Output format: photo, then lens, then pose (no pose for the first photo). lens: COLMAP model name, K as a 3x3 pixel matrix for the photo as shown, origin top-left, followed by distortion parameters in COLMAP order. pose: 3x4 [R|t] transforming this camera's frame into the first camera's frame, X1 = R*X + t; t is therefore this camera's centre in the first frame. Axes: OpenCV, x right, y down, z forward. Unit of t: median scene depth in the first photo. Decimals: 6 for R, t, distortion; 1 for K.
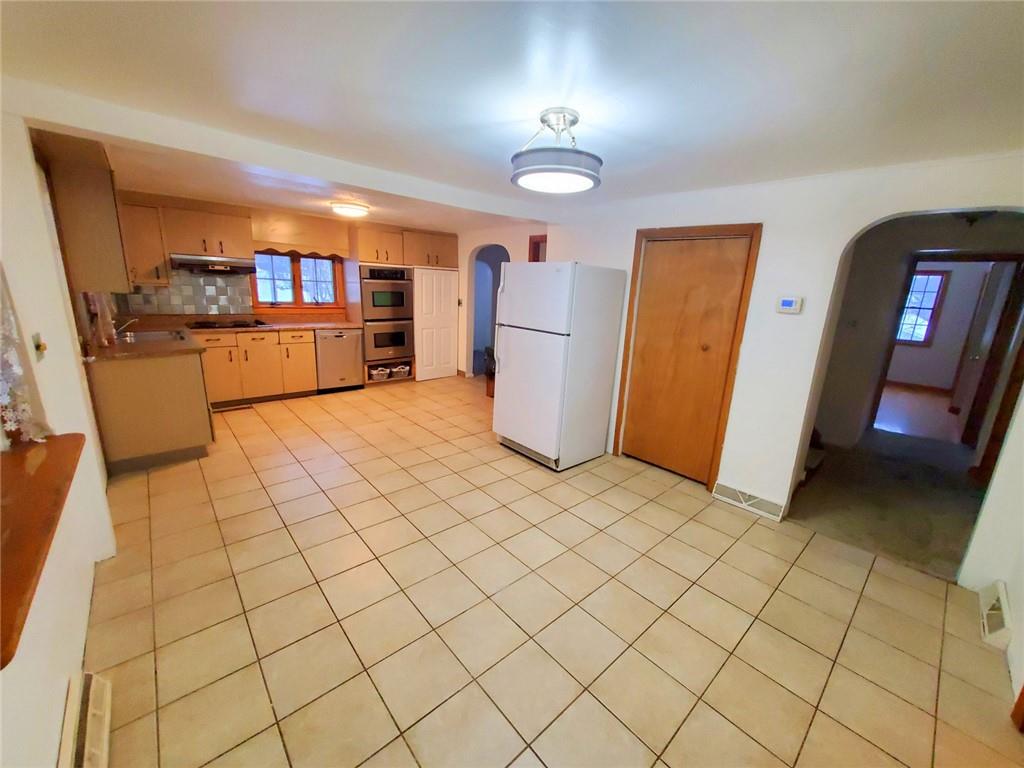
lens RADIAL K [[411.3, 0, 515.4], [0, 411.3, 382.8], [0, 0, 1]] dist [0.000532, 0.000251]
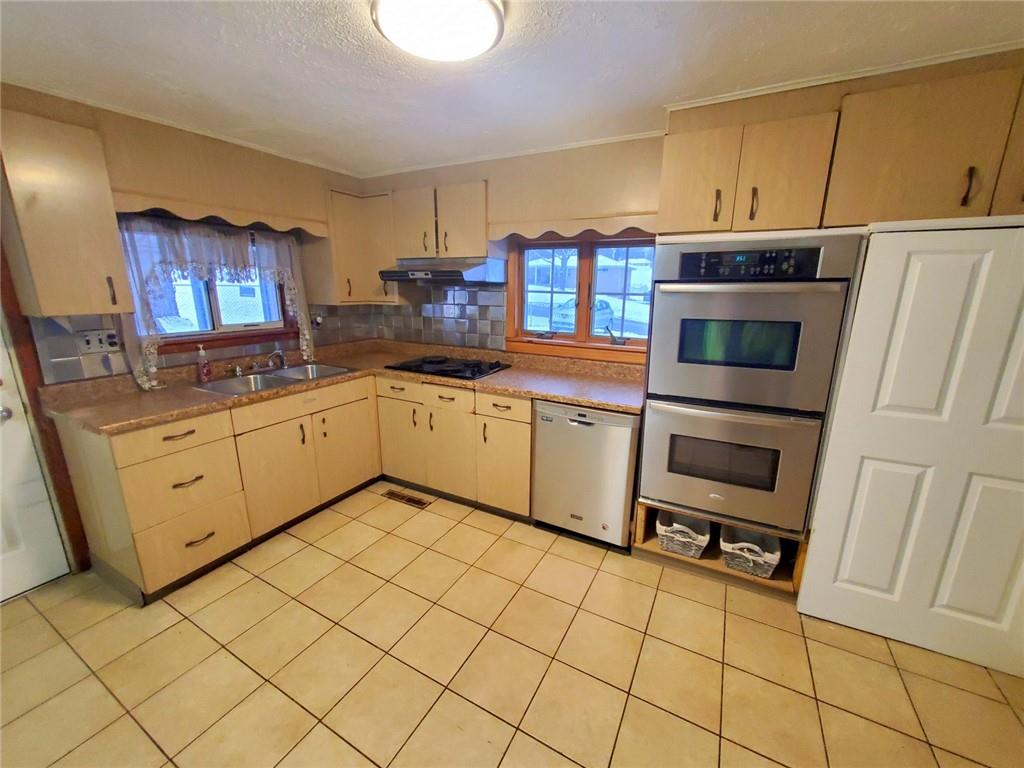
lens RADIAL K [[411.3, 0, 513.0], [0, 411.3, 391.3], [0, 0, 1]] dist [0.000532, 0.000251]
pose [[0.335109, 0.187781, -0.923277, -0.063386], [-0.214252, 0.969452, 0.119408, -0.168575], [0.917496, 0.157799, 0.365105, 0.730485]]
